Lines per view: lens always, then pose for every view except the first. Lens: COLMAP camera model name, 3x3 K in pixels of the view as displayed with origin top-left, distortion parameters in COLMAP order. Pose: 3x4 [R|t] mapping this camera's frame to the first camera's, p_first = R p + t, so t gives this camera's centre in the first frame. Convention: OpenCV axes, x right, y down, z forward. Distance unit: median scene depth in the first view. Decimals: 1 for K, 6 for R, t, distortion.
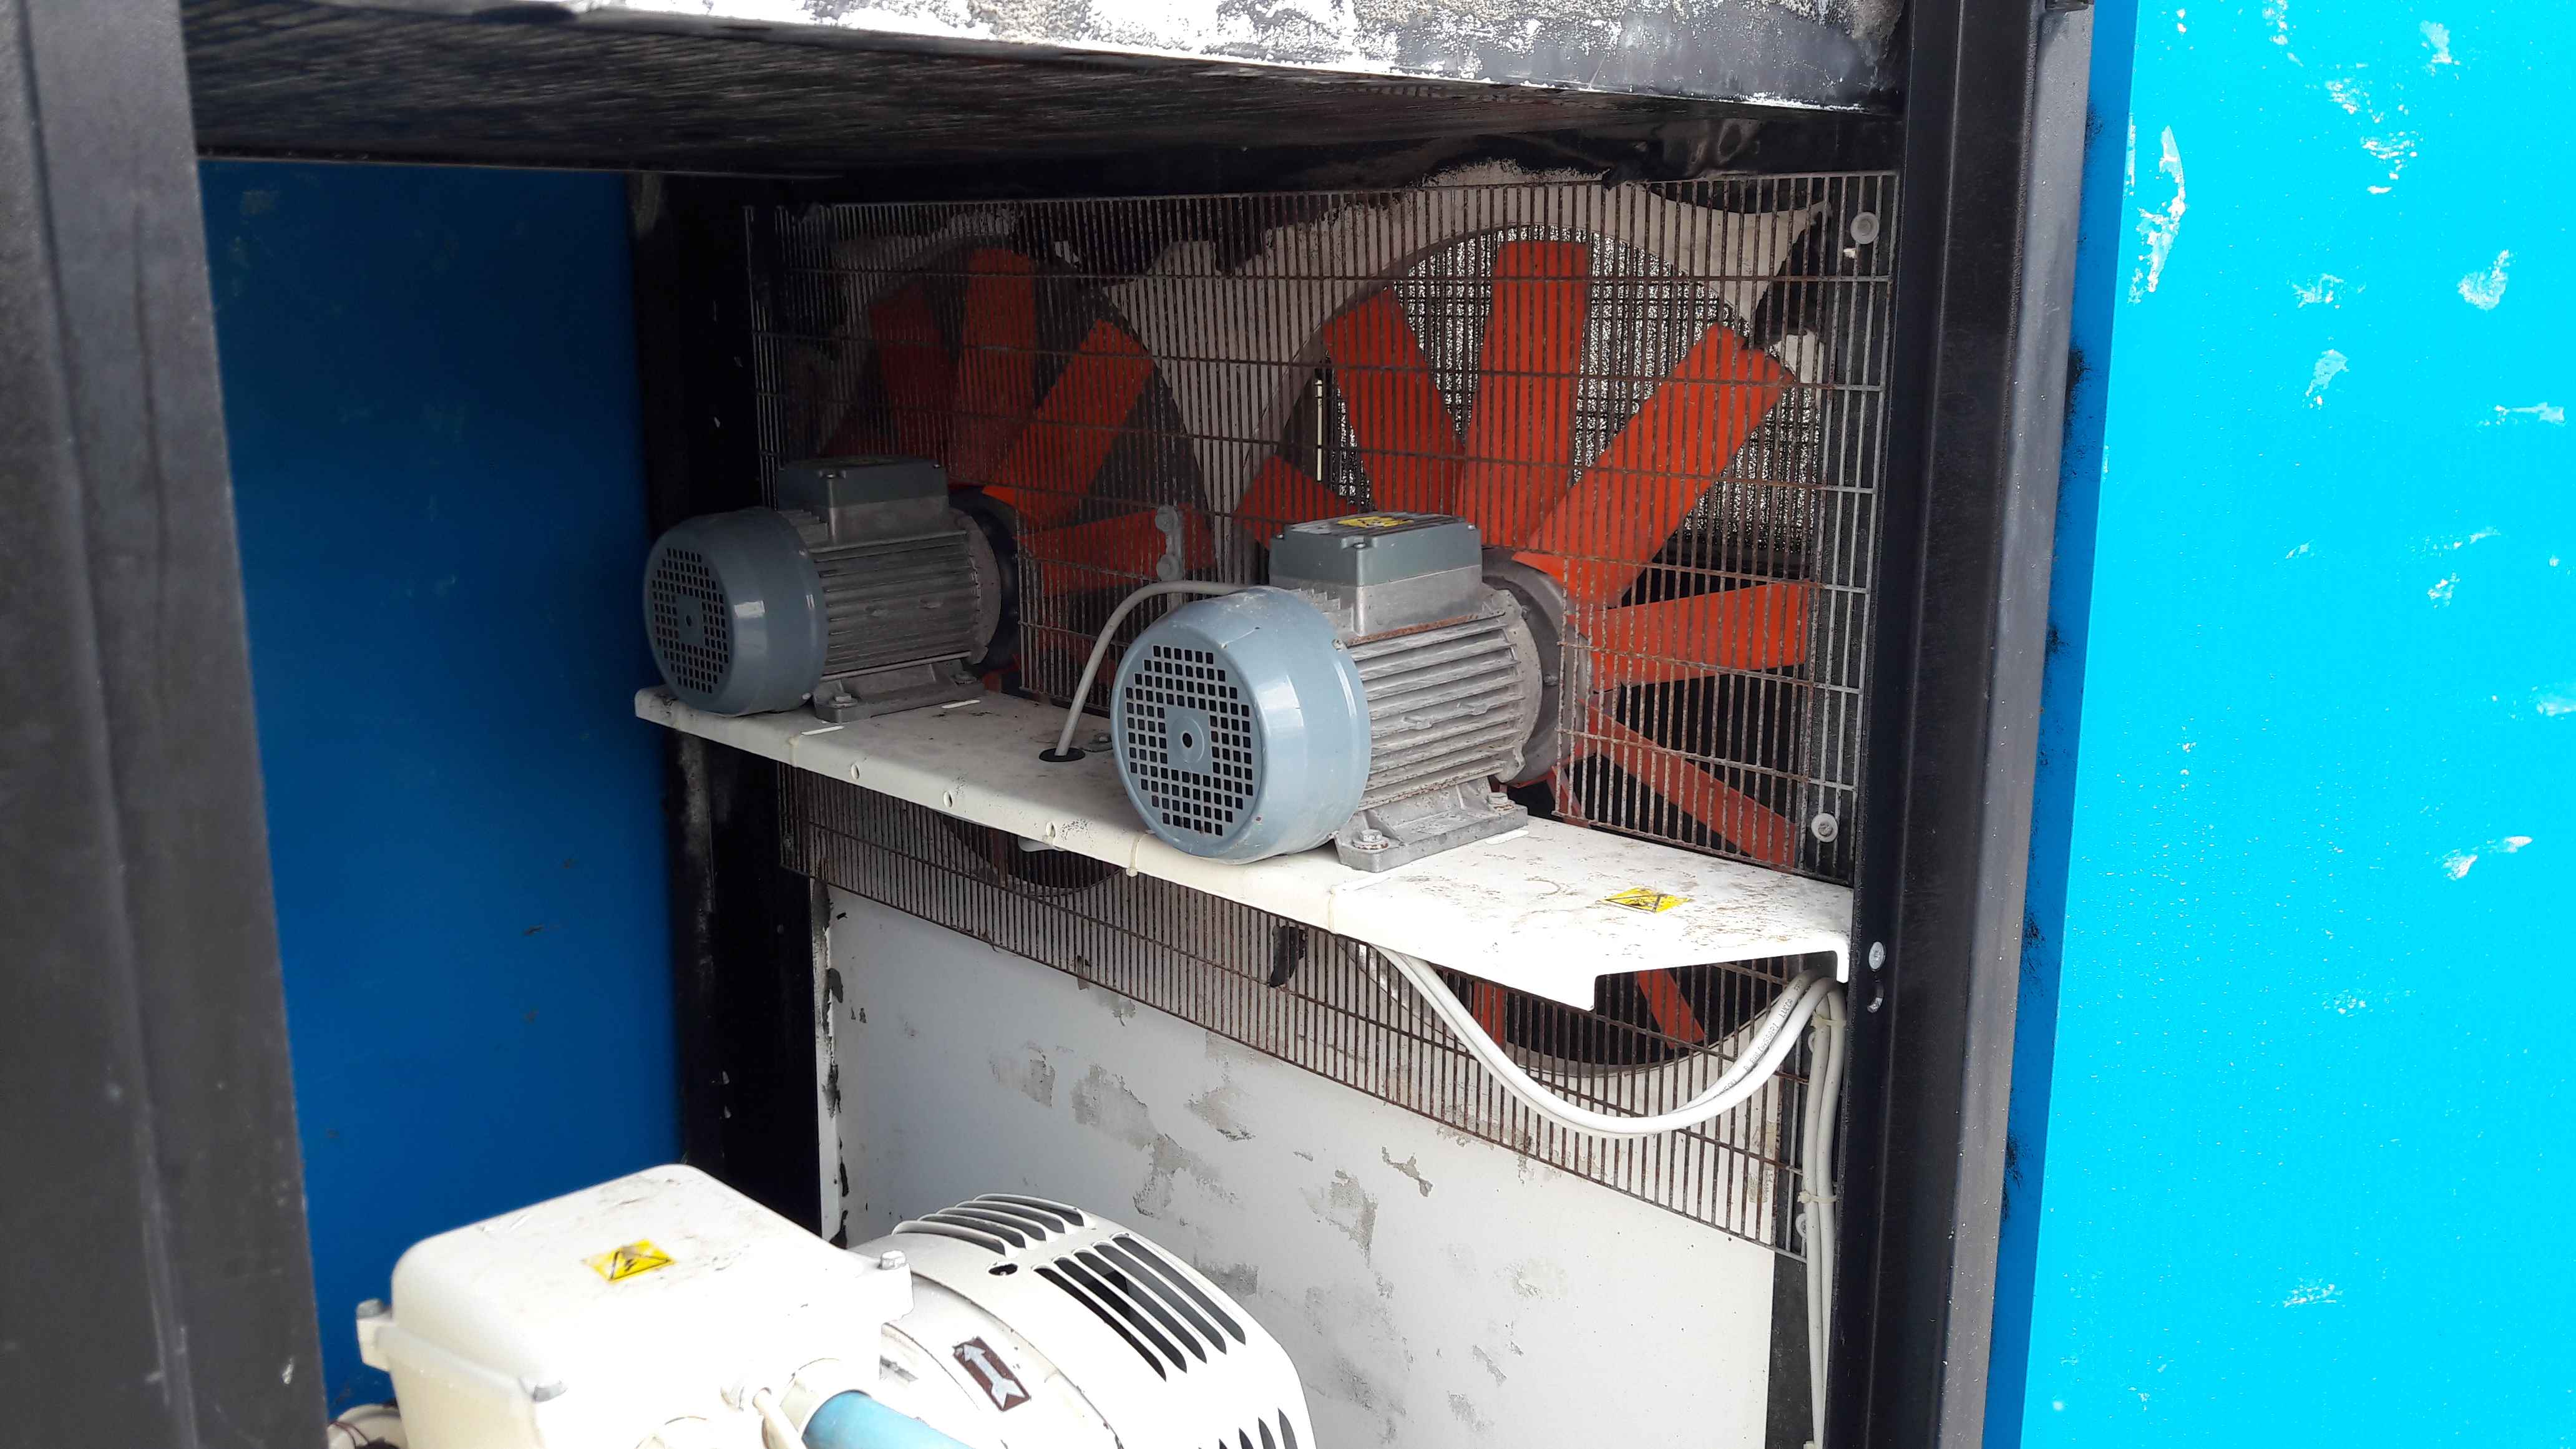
lens RADIAL K [[2128.5, 0, 1272.8], [0, 2128.5, 717.4], [0, 0, 1]] dist [0.074547, -0.143528]
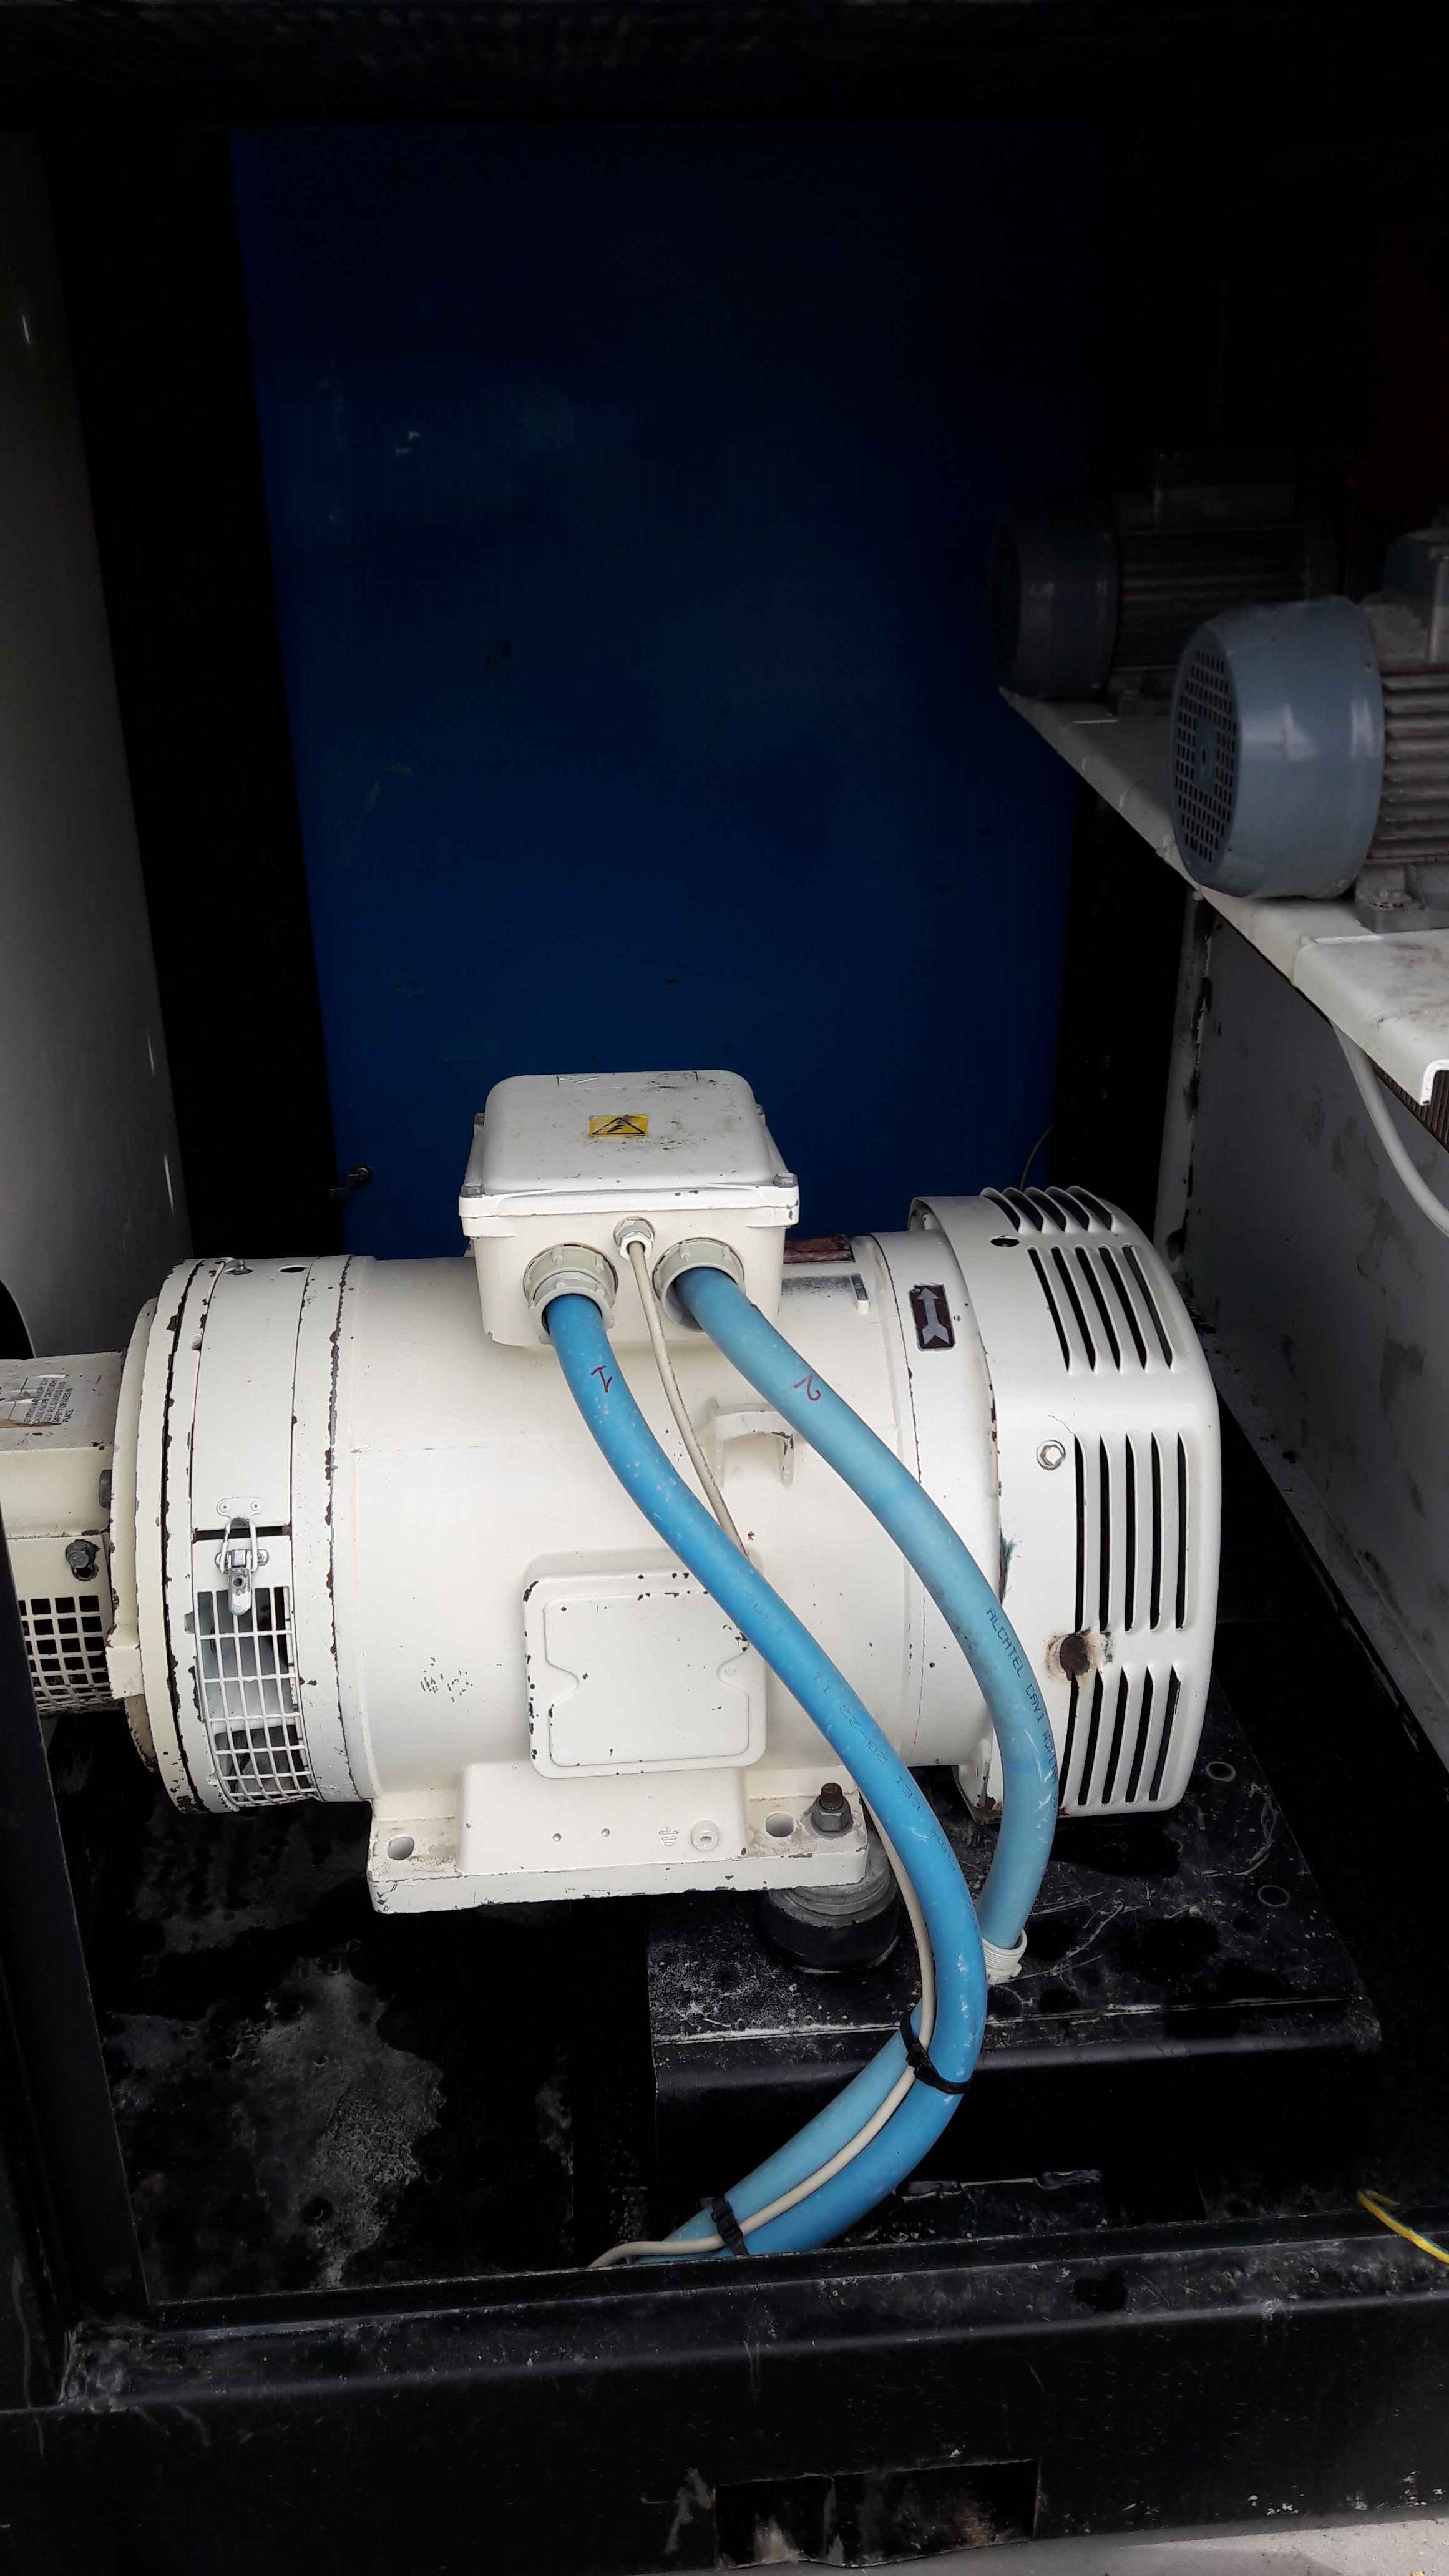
lens RADIAL K [[2128.5, 0, 719.8], [0, 2128.5, 1301.0], [0, 0, 1]] dist [0.074547, -0.143528]
pose [[0.766341, 0.280658, -0.577886, 0.316427], [-0.124305, 0.947305, 0.295230, -0.011253], [0.630293, -0.154413, 0.760846, 0.066245]]
